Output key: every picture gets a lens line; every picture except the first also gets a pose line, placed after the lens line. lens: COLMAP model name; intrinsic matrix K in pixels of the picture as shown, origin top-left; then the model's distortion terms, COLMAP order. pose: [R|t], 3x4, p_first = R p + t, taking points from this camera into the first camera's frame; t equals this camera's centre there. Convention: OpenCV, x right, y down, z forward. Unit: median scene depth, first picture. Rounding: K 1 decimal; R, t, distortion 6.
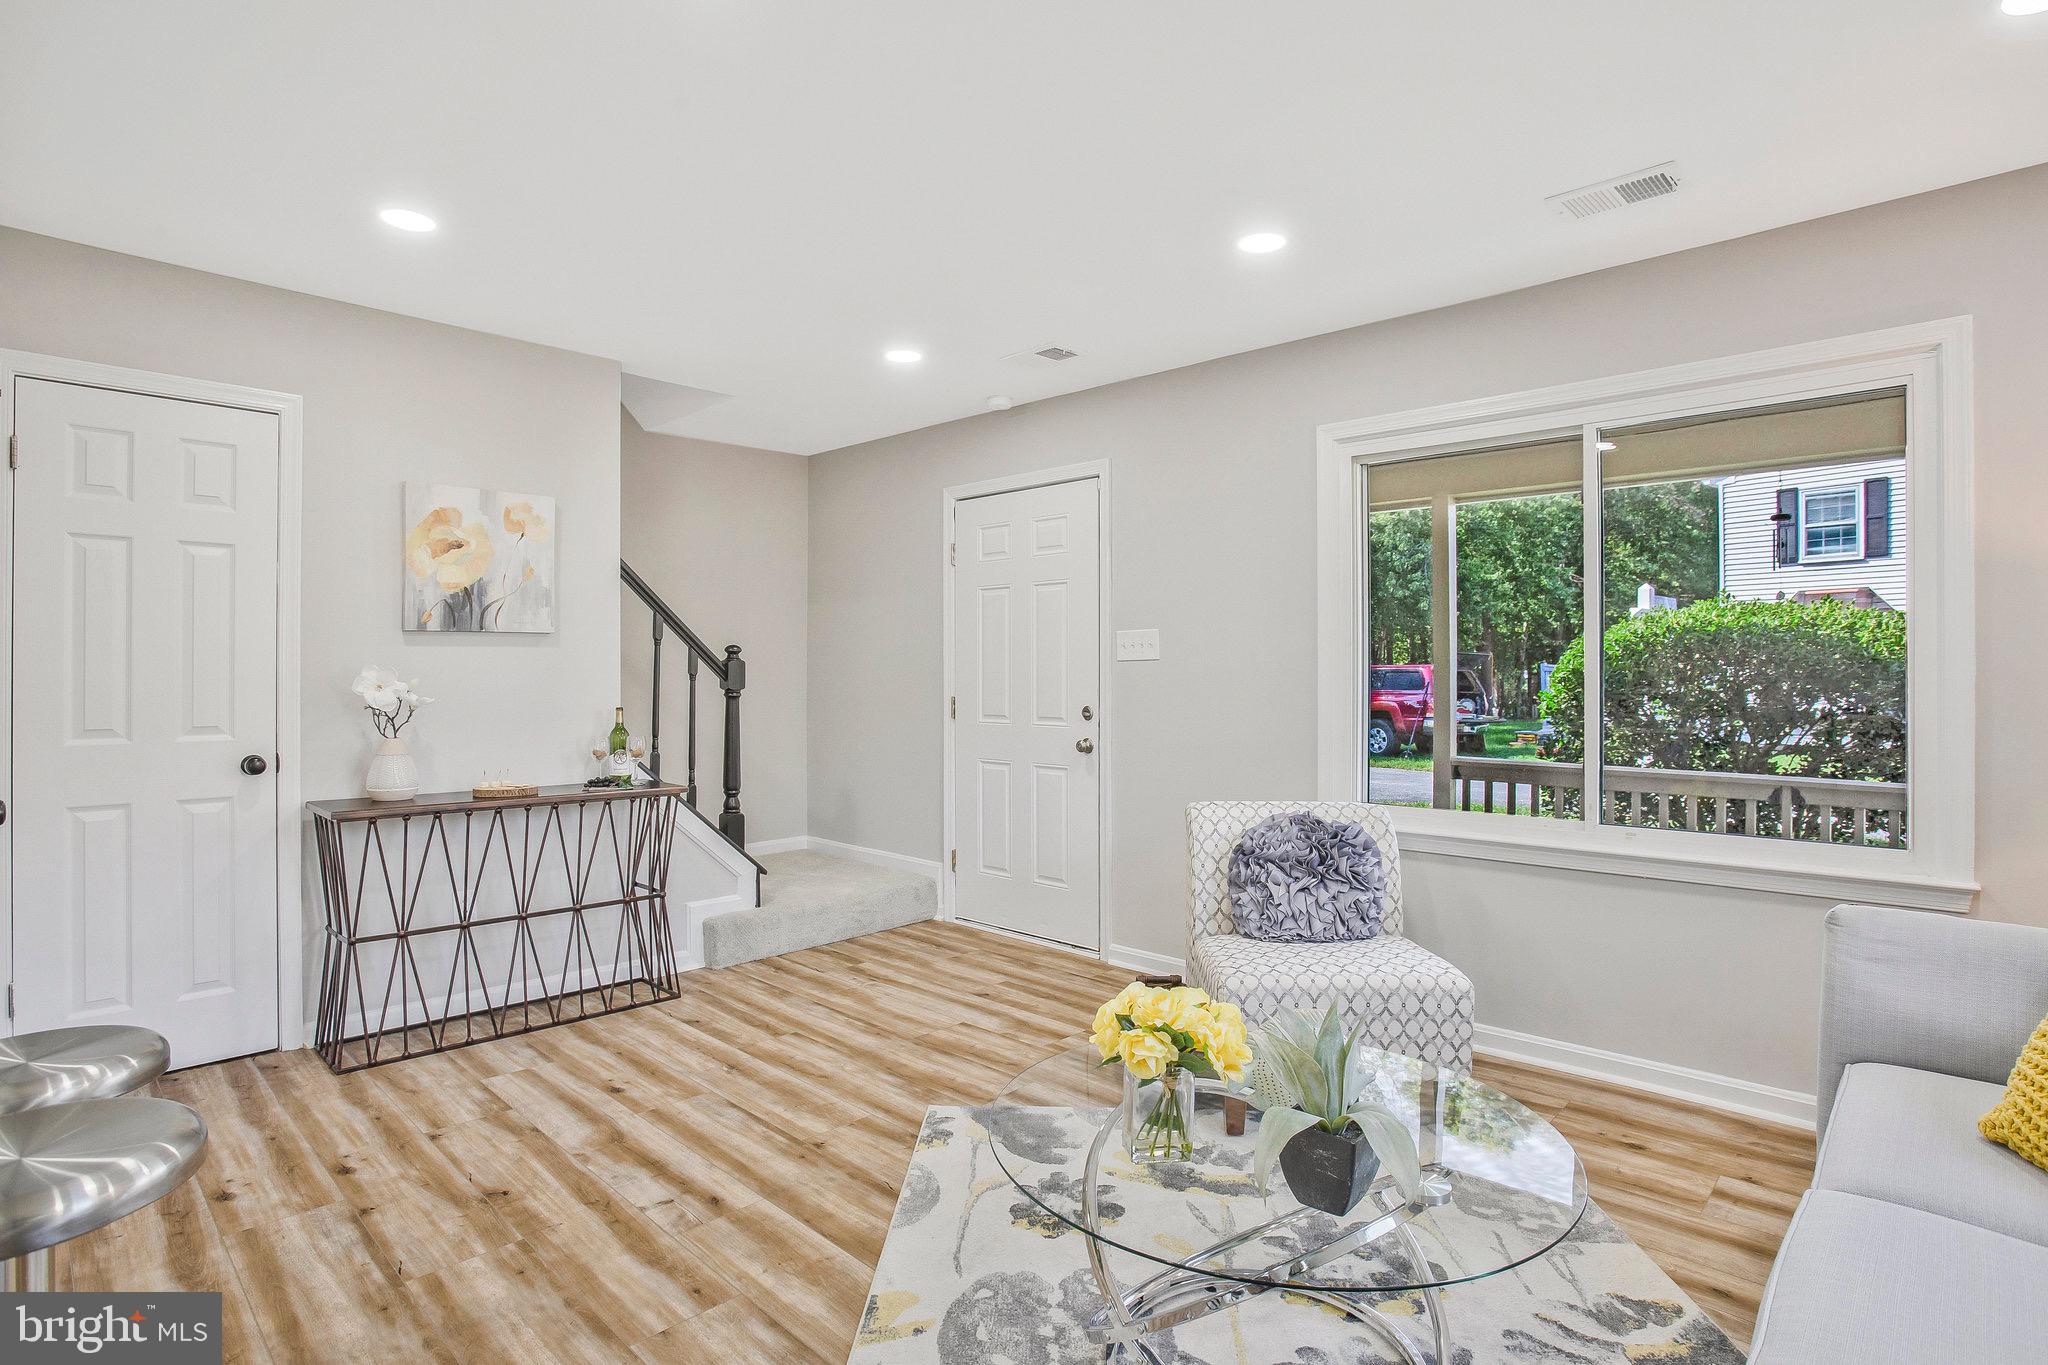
lens RADIAL K [[1016.1, 0, 1044.3], [0, 1016.1, 669.8], [0, 0, 1]] dist [-0.062114, 0.024080]
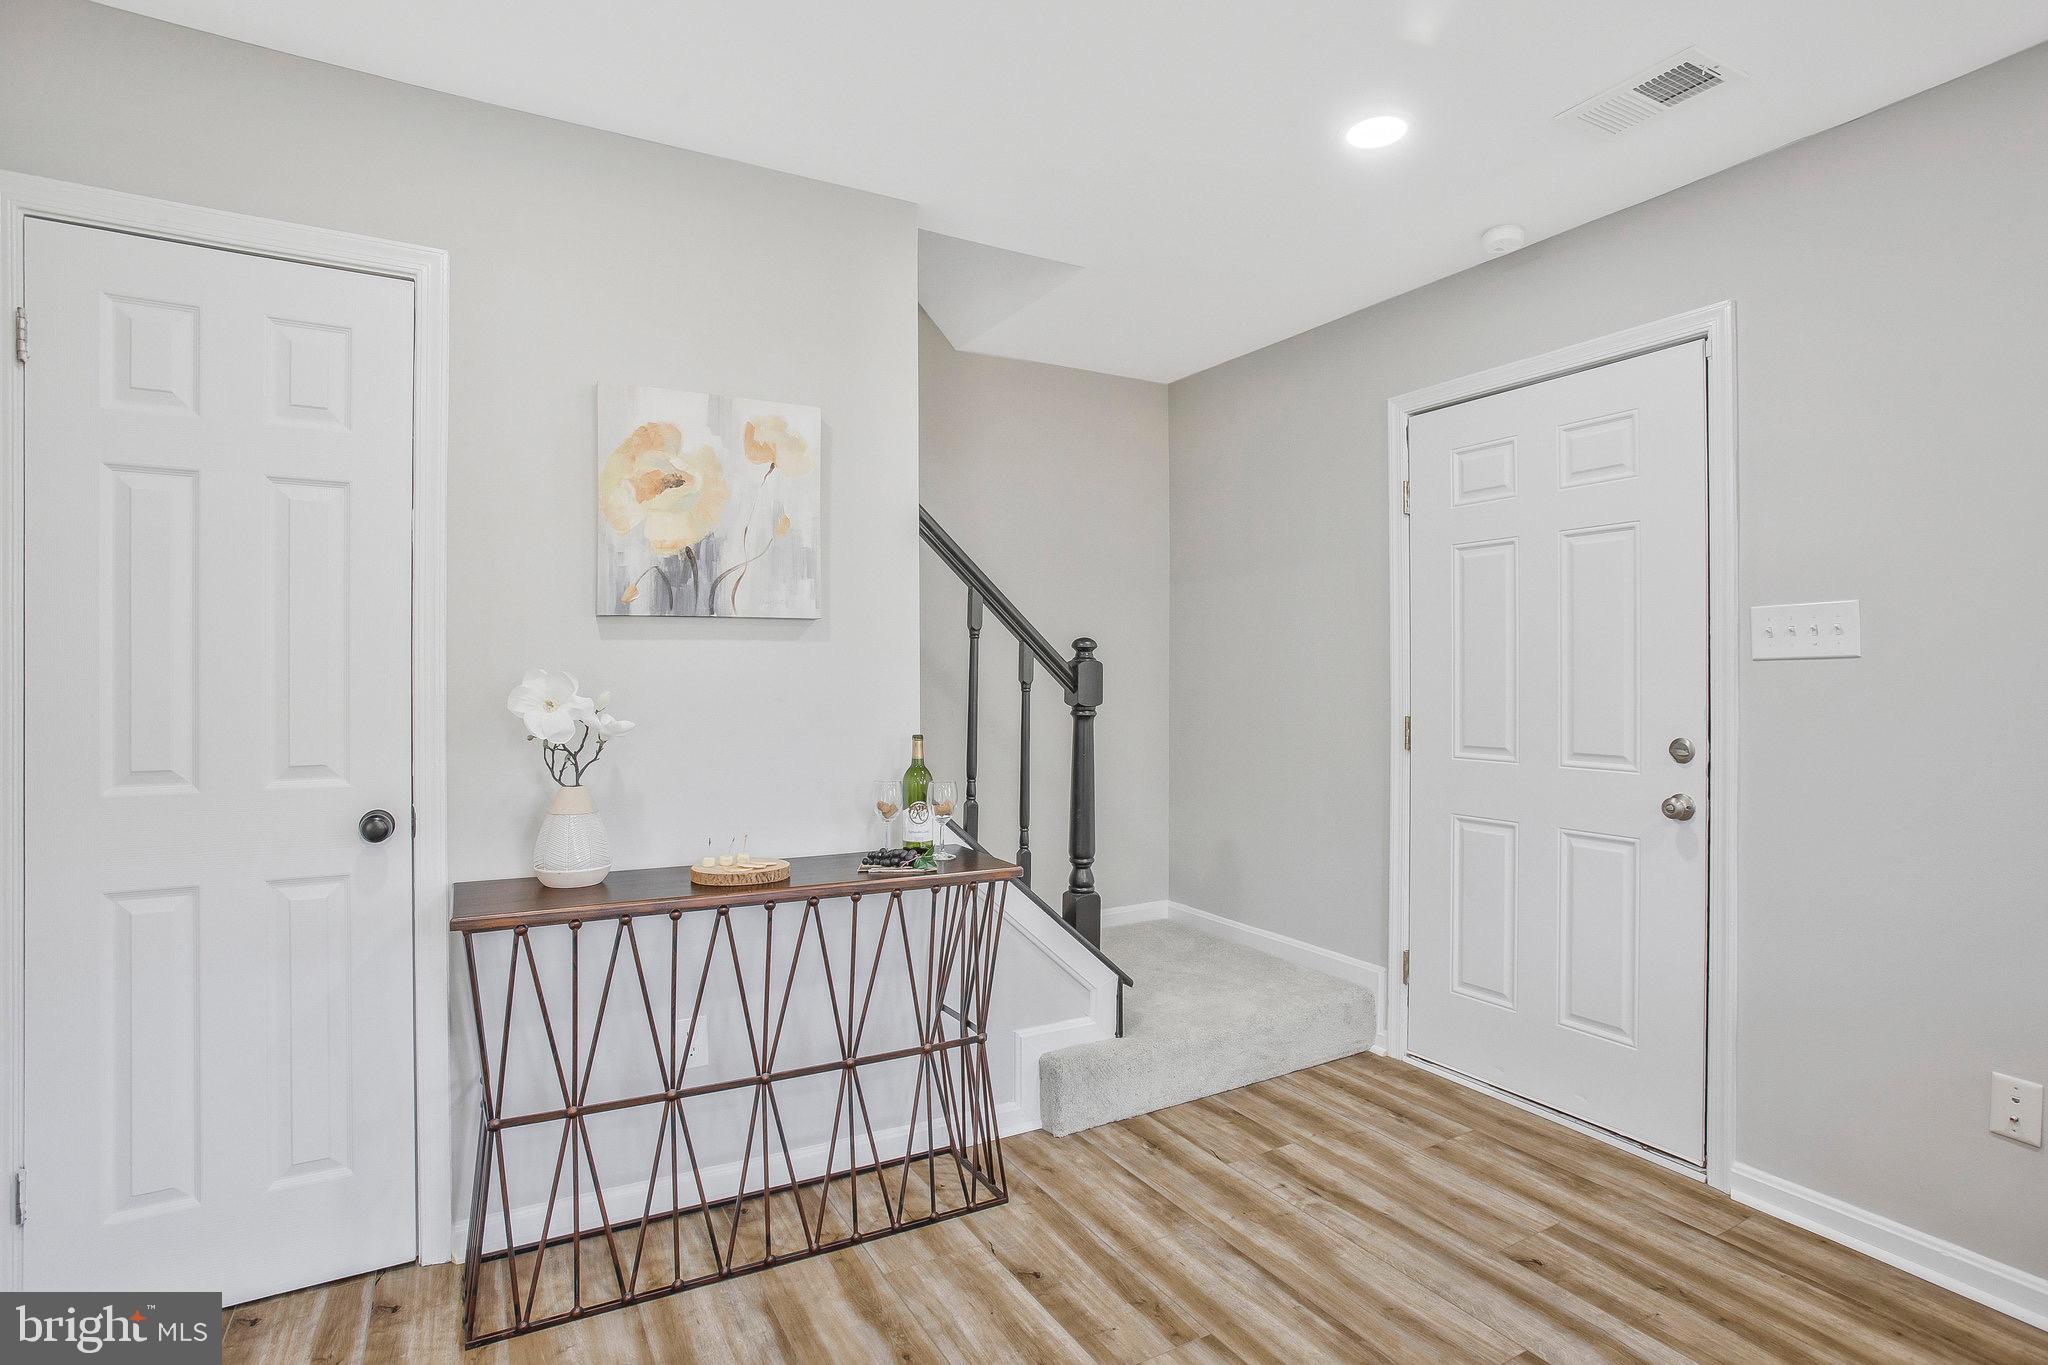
lens RADIAL K [[1016.1, 0, 1063.4], [0, 1016.1, 668.5], [0, 0, 1]] dist [-0.062114, 0.024080]
pose [[0.960827, -0.001501, -0.277144, -0.194681], [0.000653, 0.999995, -0.003151, -0.003320], [0.277147, 0.002847, 0.960823, 0.510167]]
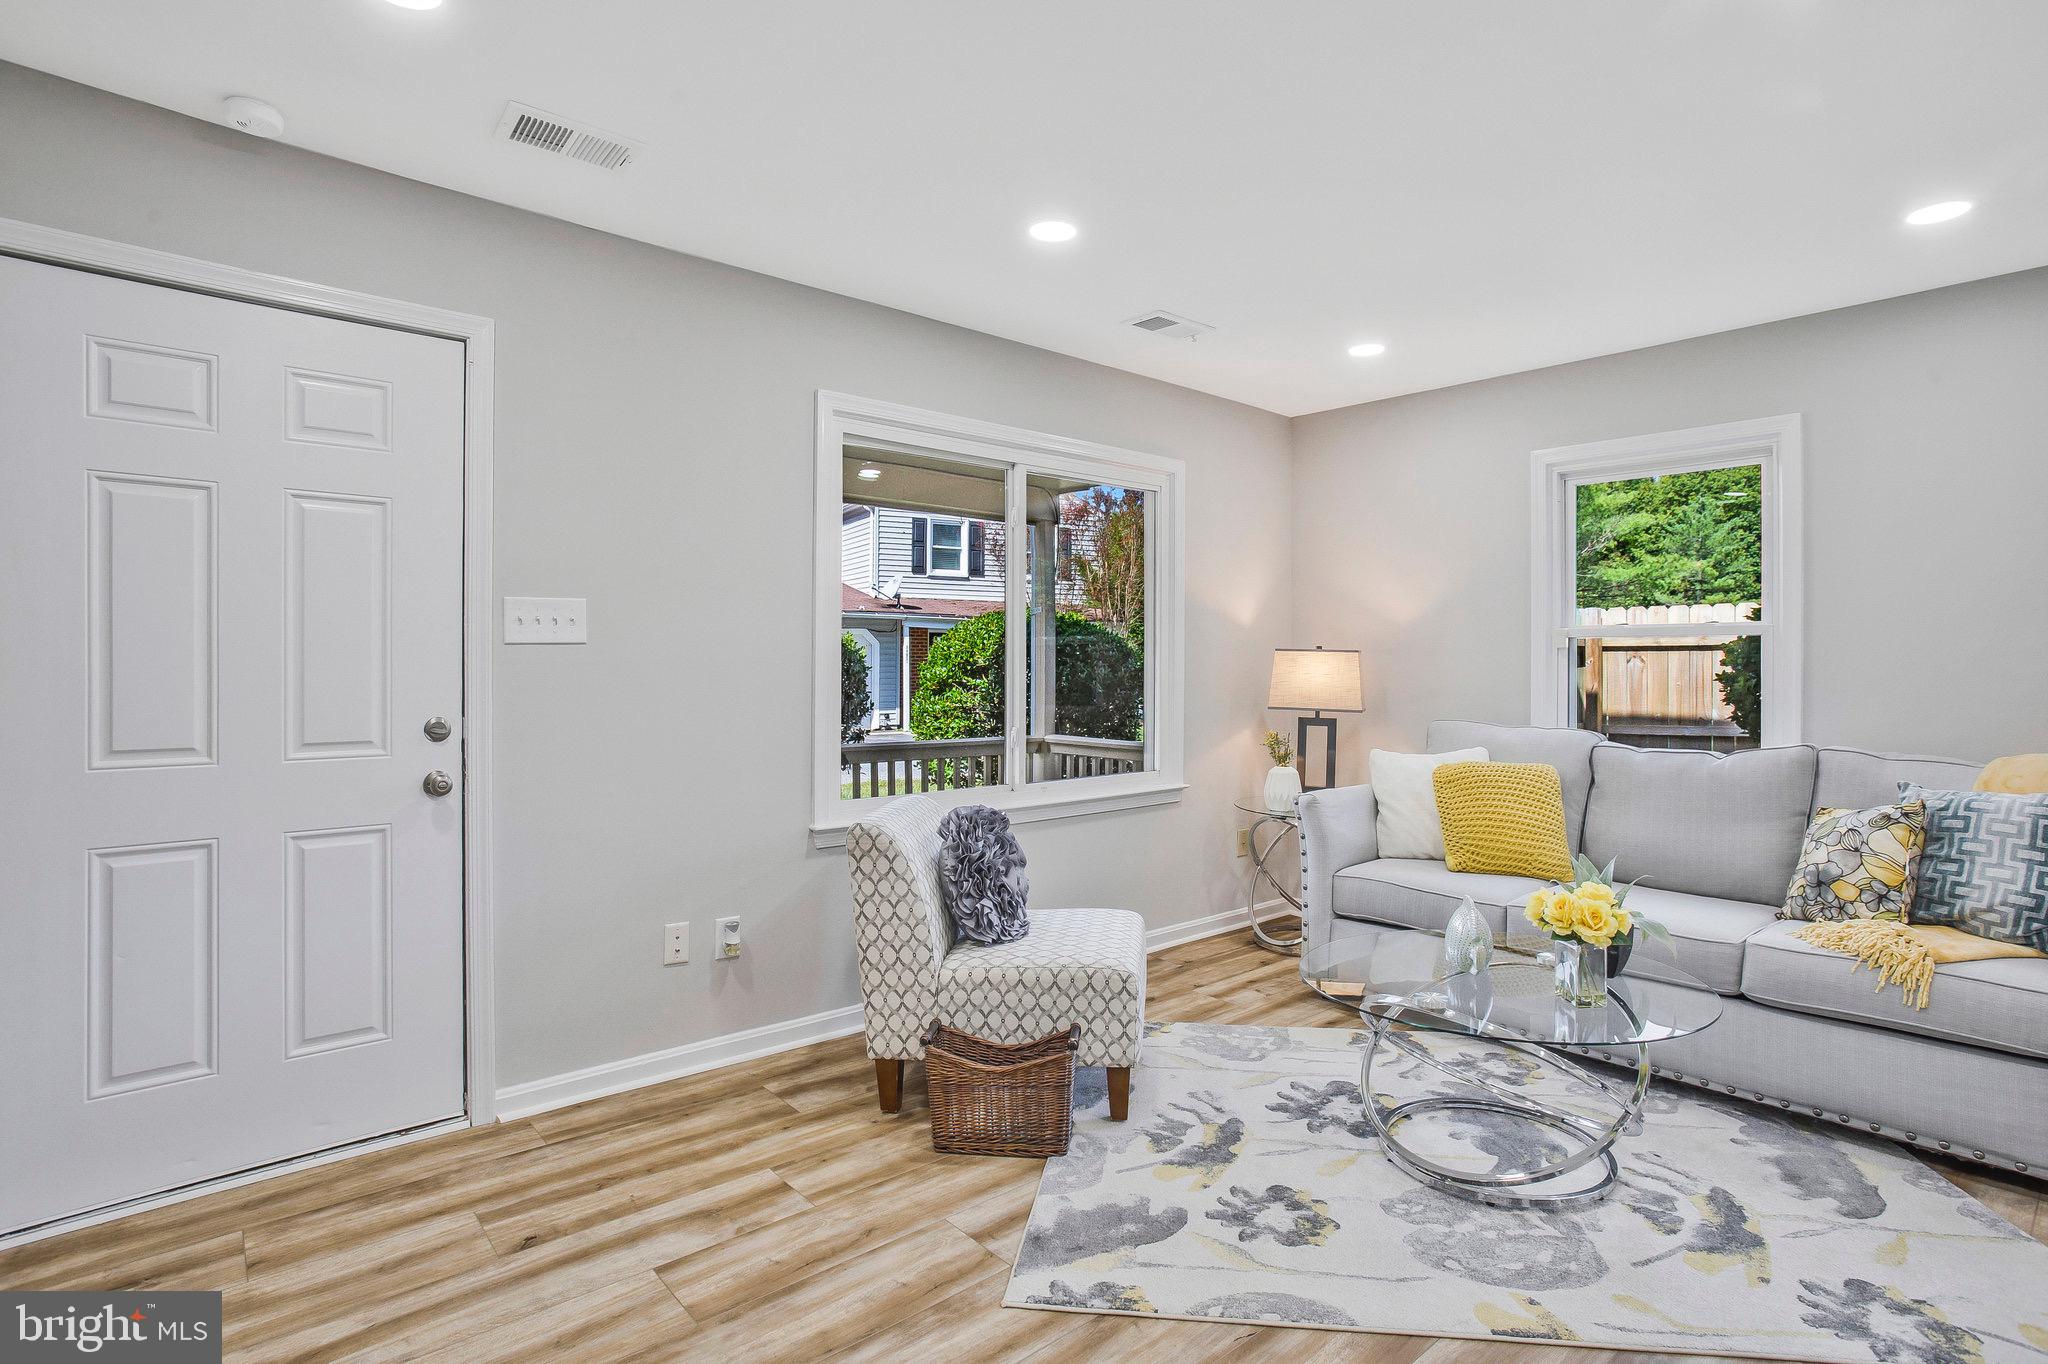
lens RADIAL K [[1016.1, 0, 1012.3], [0, 1016.1, 670.3], [0, 0, 1]] dist [-0.062114, 0.024080]
pose [[0.106426, -0.007504, 0.994292, -0.711890], [-0.004520, 0.999958, 0.008030, 0.002160], [-0.994310, -0.005349, 0.106388, 0.850203]]
